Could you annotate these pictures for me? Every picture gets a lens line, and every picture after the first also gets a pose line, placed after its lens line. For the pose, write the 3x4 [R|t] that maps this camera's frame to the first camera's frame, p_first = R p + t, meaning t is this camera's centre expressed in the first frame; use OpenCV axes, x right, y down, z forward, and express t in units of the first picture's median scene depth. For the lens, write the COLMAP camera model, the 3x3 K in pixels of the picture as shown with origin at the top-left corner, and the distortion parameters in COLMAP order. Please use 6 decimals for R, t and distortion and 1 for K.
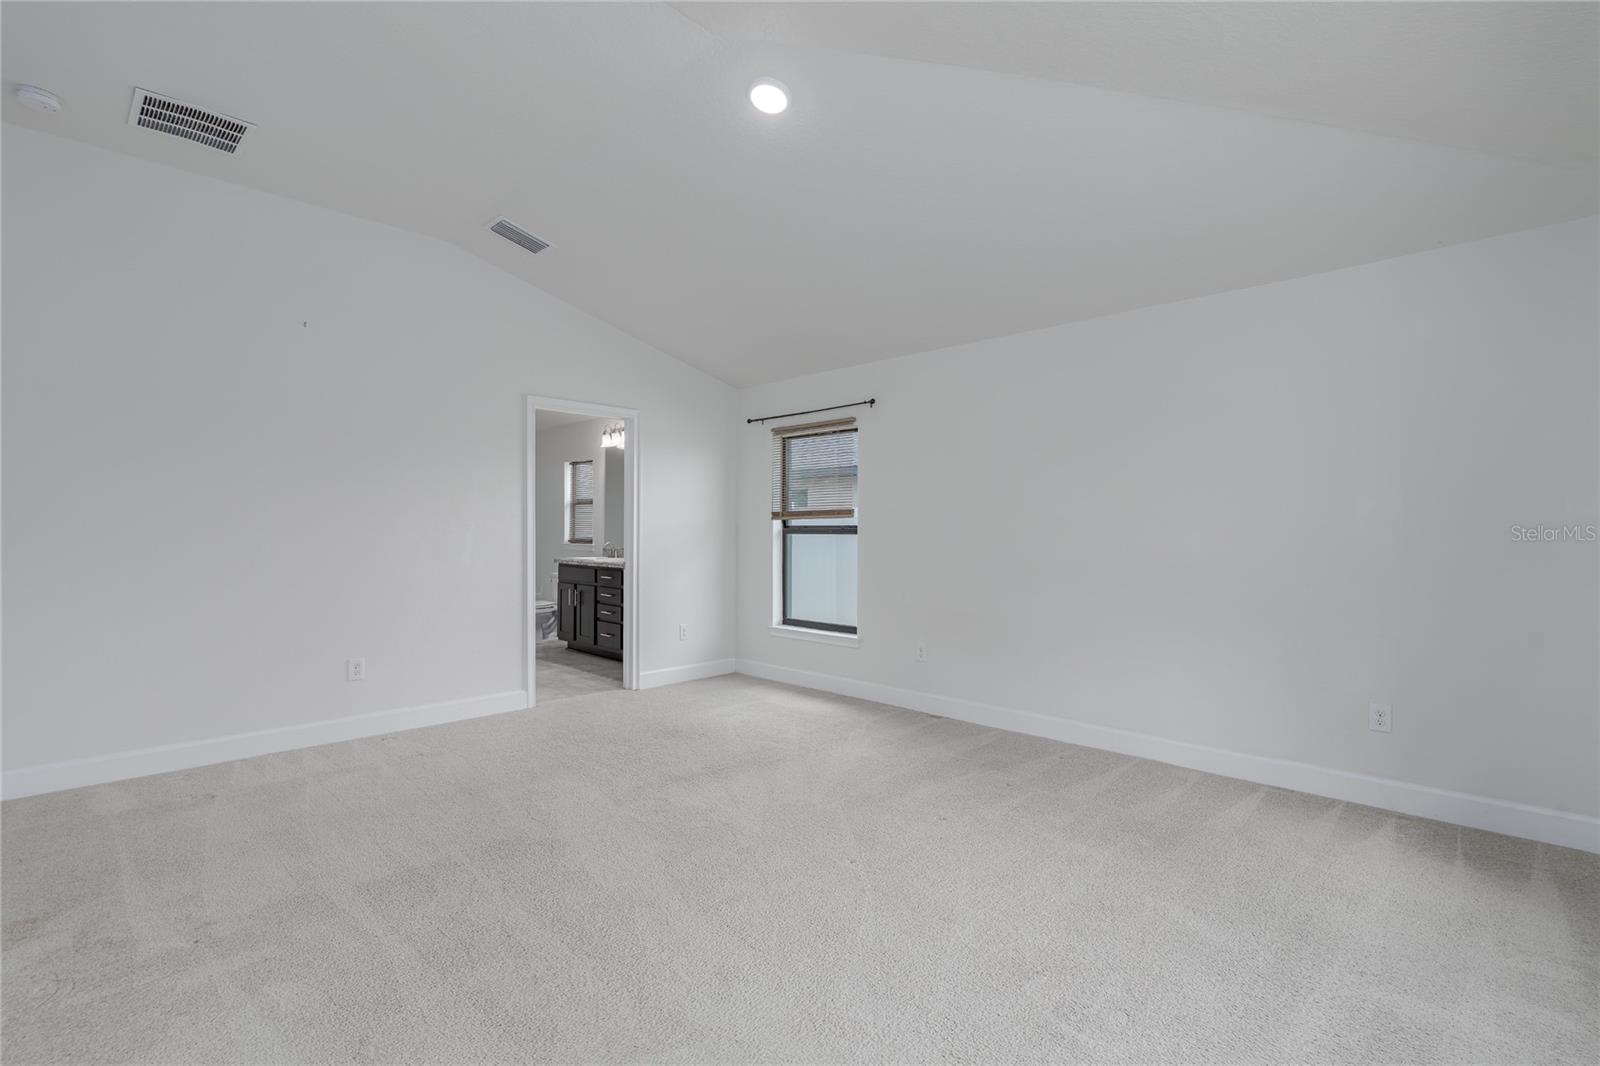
lens RADIAL K [[726.2, 0, 808.8], [0, 726.2, 530.8], [0, 0, 1]] dist [-0.000583, -0.000016]
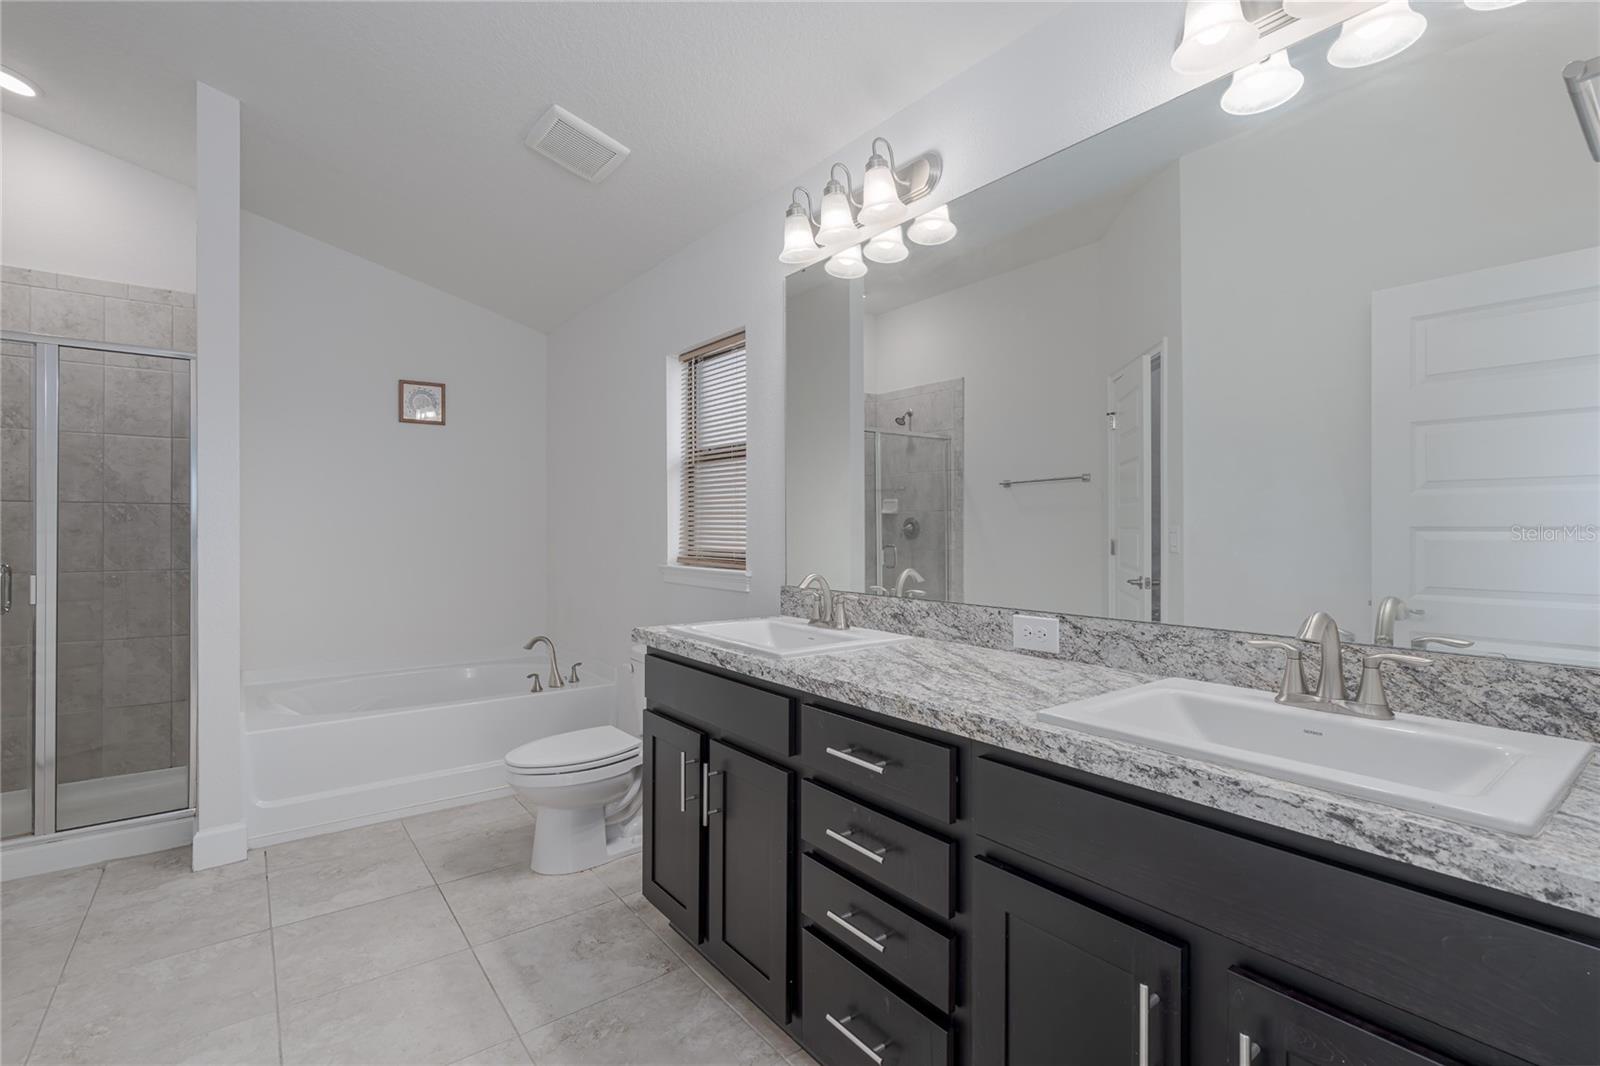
lens RADIAL K [[726.2, 0, 808.8], [0, 726.2, 530.8], [0, 0, 1]] dist [-0.000583, -0.000016]
pose [[0.989677, 0.000431, -0.143314, -0.220588], [0.000136, 0.999992, 0.003953, -0.002071], [0.143315, -0.003932, 0.989669, 0.667547]]
